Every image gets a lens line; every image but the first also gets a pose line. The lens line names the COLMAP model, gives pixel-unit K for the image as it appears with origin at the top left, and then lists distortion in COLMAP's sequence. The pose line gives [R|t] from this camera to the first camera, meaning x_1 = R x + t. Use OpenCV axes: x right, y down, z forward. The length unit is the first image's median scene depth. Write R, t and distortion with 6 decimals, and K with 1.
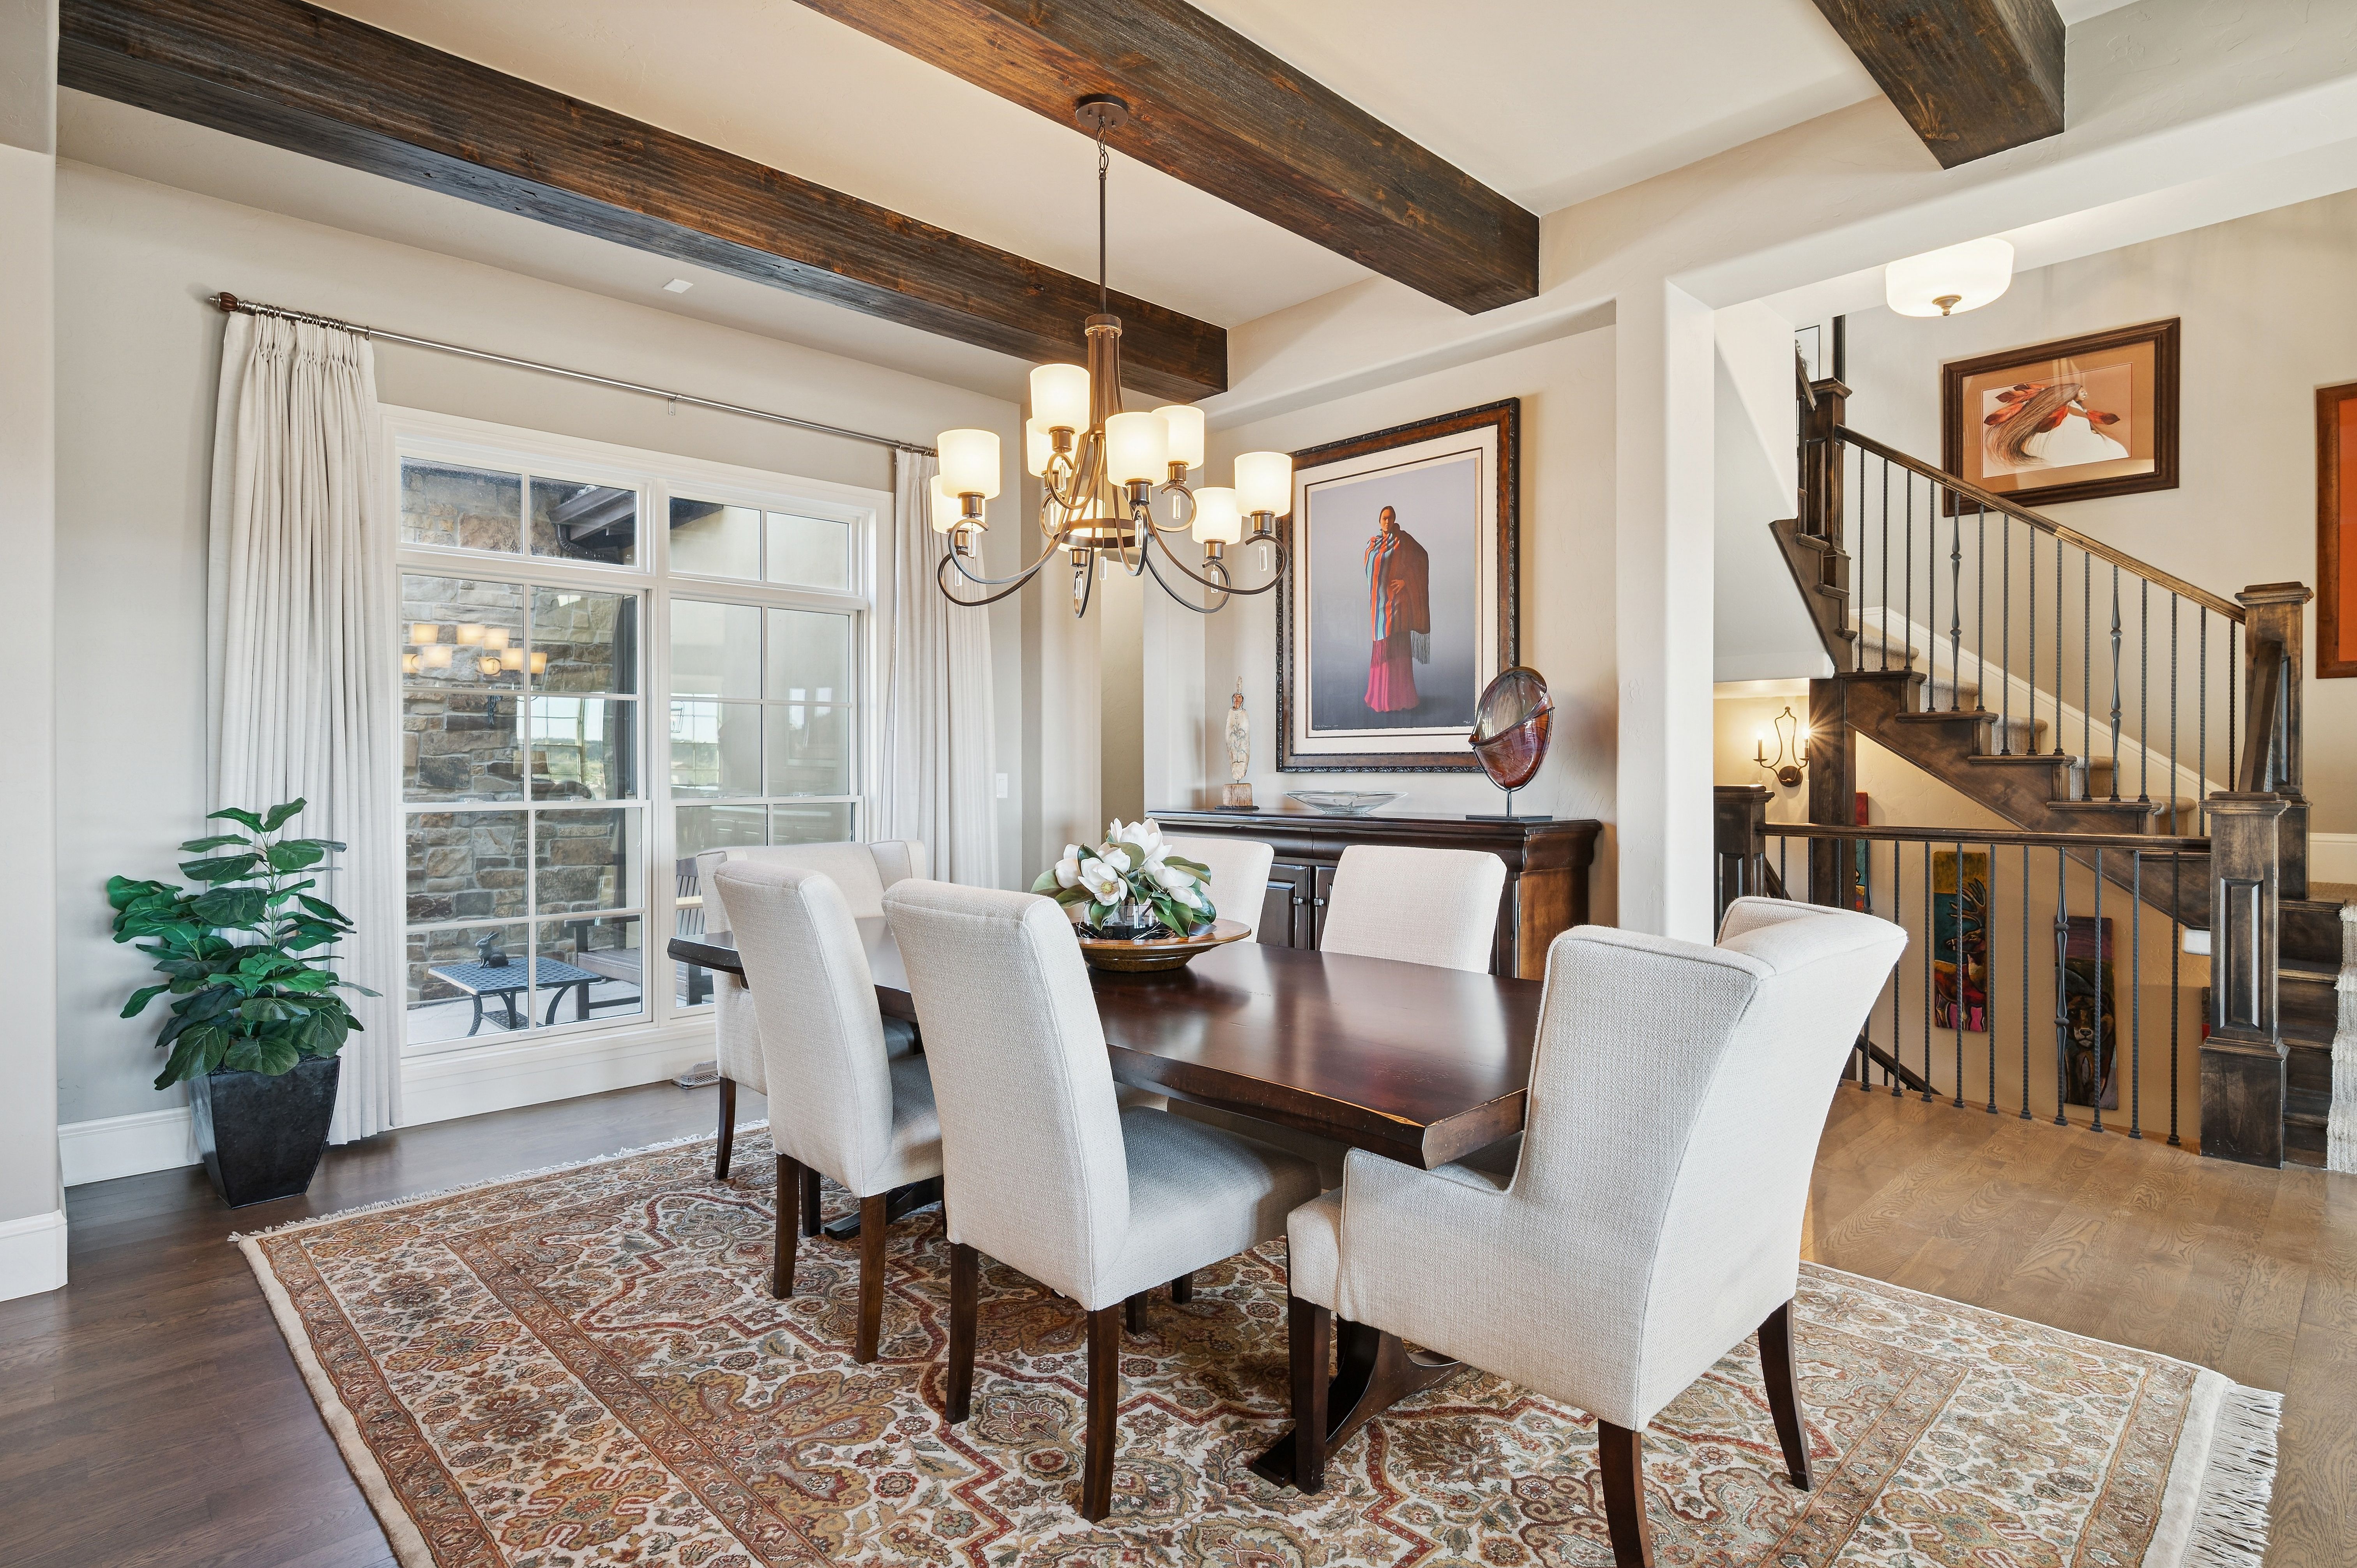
lens RADIAL K [[1208.9, 0, 1163.3], [0, 1208.9, 766.4], [0, 0, 1]] dist [0.001243, 0.000176]
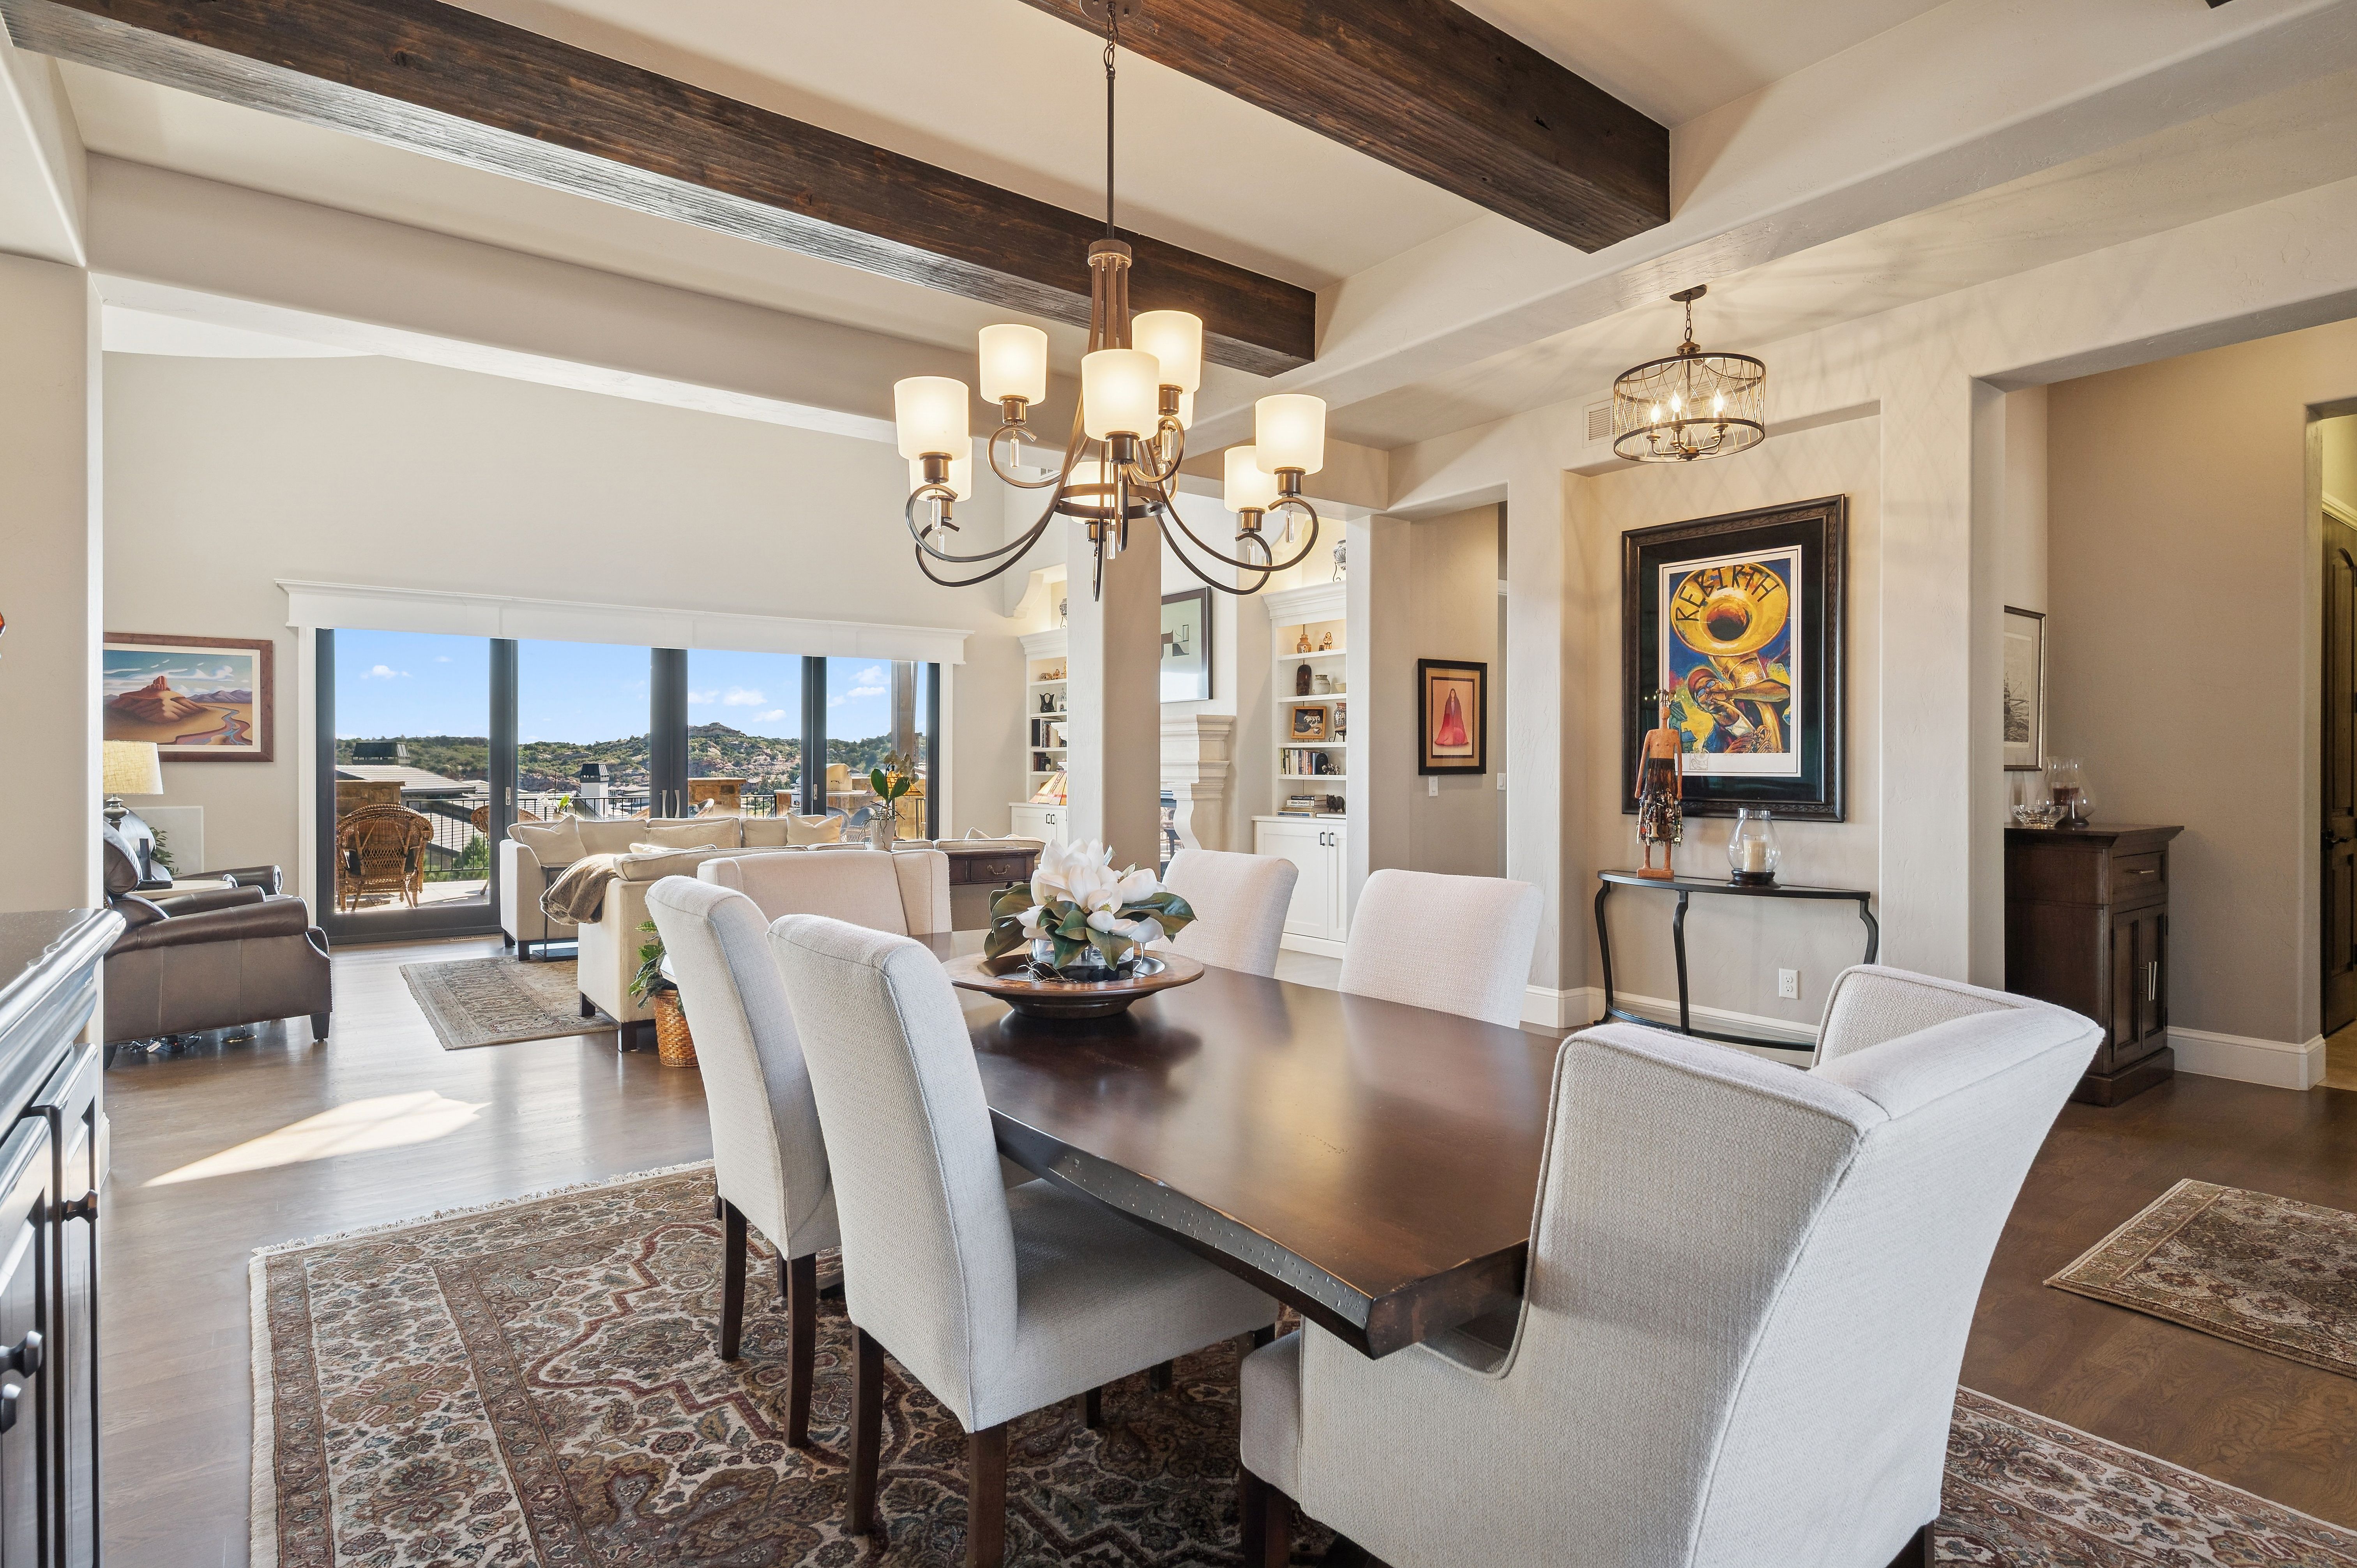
lens RADIAL K [[1193.1, 0, 1170.5], [0, 1193.1, 767.2], [0, 0, 1]] dist [-0.001671, 0.000059]
pose [[-0.991468, -0.000991, 0.130350, -0.165012], [-0.000734, 0.999998, 0.002021, -0.008261], [-0.130352, 0.001909, -0.991466, 1.527188]]
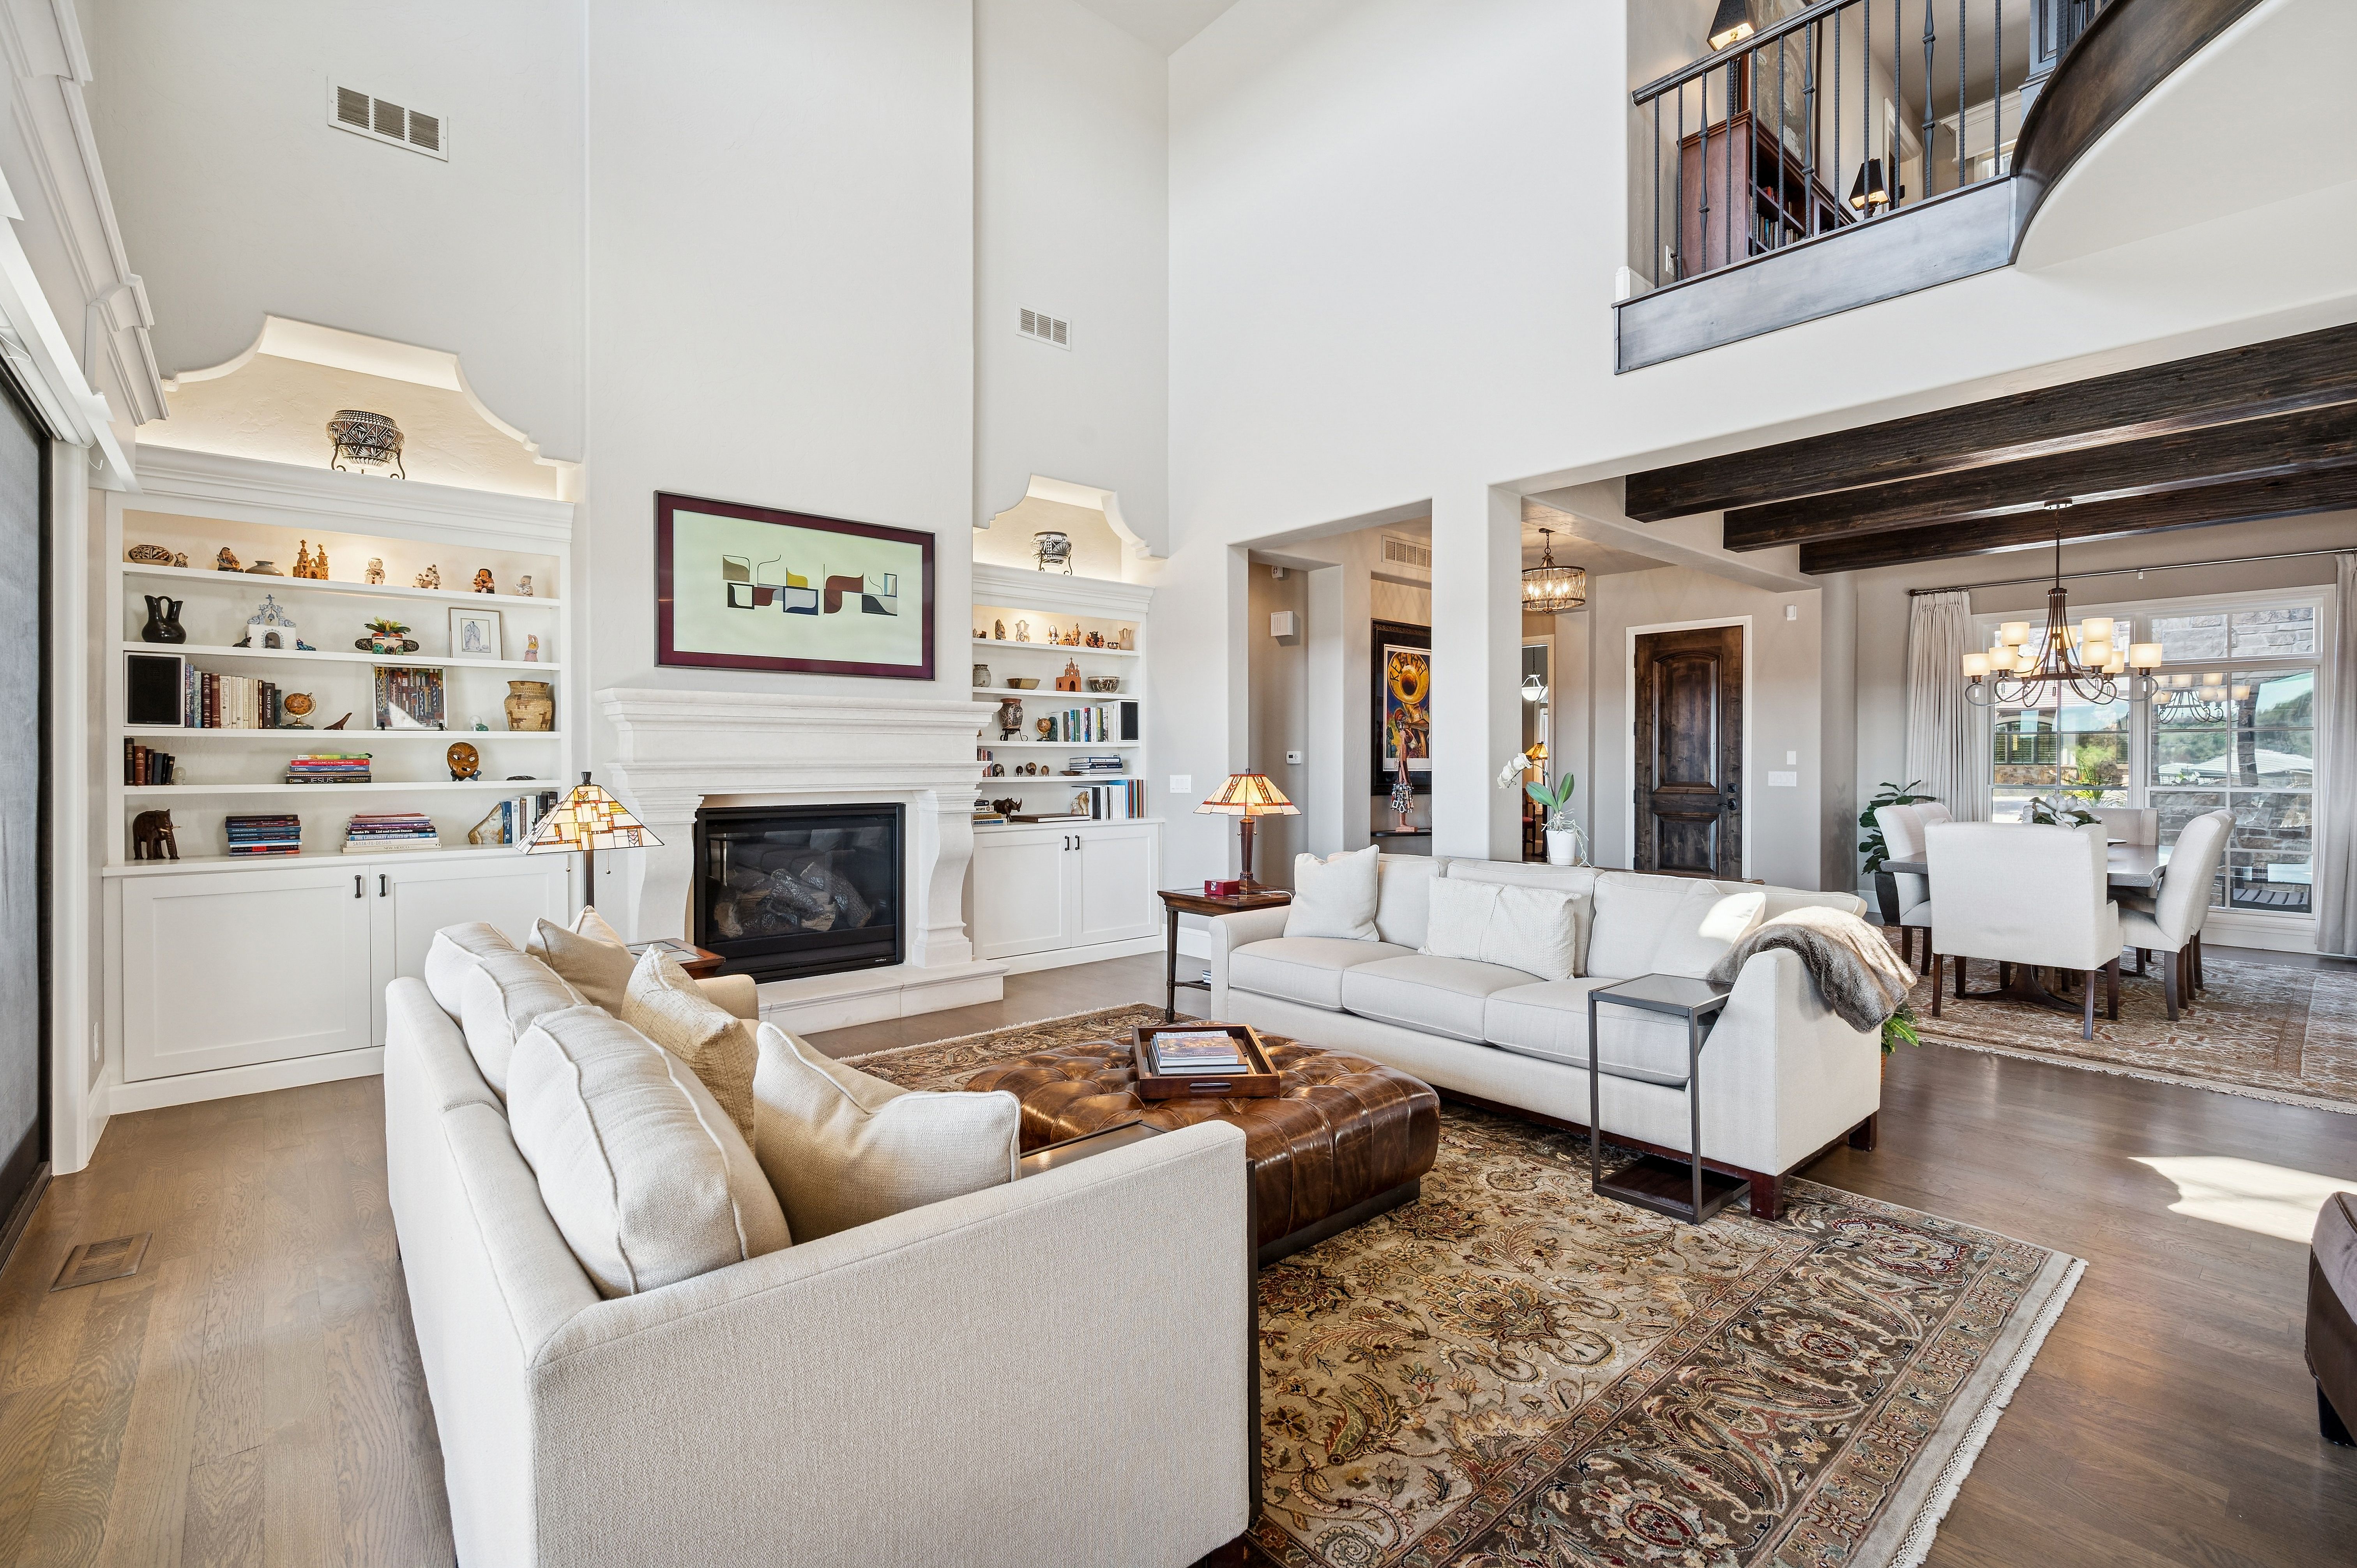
lens RADIAL K [[1049.5, 0, 1178.2], [0, 1049.5, 769.5], [0, 0, 1]] dist [-0.001599, -0.000329]
pose [[-0.053812, 0.008091, -0.998518, 1.808418], [0.000198, 0.999967, 0.008092, -0.017610], [0.998551, 0.000237, -0.053812, -0.545910]]
